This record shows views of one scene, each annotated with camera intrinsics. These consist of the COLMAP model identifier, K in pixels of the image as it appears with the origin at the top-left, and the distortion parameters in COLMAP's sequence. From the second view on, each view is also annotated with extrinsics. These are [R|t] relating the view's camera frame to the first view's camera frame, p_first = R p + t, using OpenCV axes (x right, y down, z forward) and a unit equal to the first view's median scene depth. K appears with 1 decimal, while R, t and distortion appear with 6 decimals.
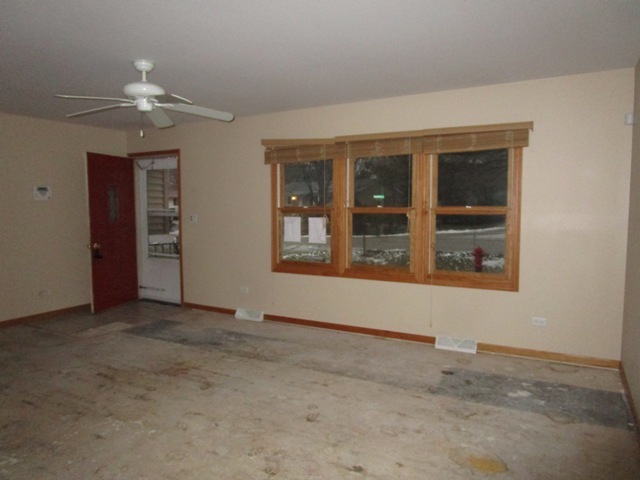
lens RADIAL K [[458.4, 0, 320.3], [0, 458.4, 240.3], [0, 0, 1]] dist [-0.023360, 0.002504]
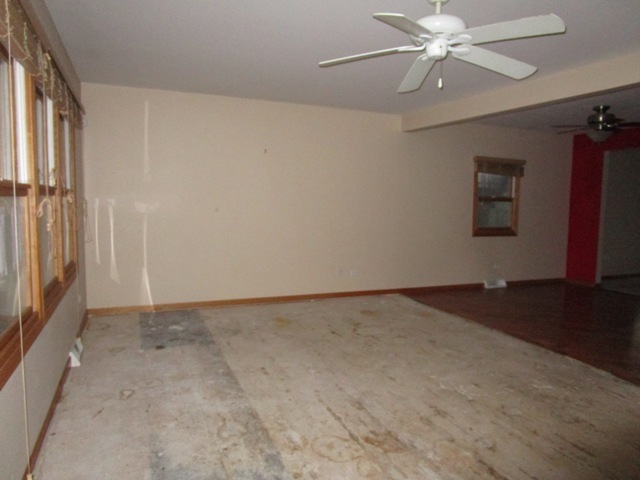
lens RADIAL K [[458.4, 0, 319.8], [0, 458.4, 239.6], [0, 0, 1]] dist [-0.023360, 0.002504]
pose [[-0.788667, -0.062516, 0.611633, -0.687053], [0.031876, 0.989321, 0.142223, -0.100618], [-0.613993, 0.131663, -0.778253, 1.679141]]
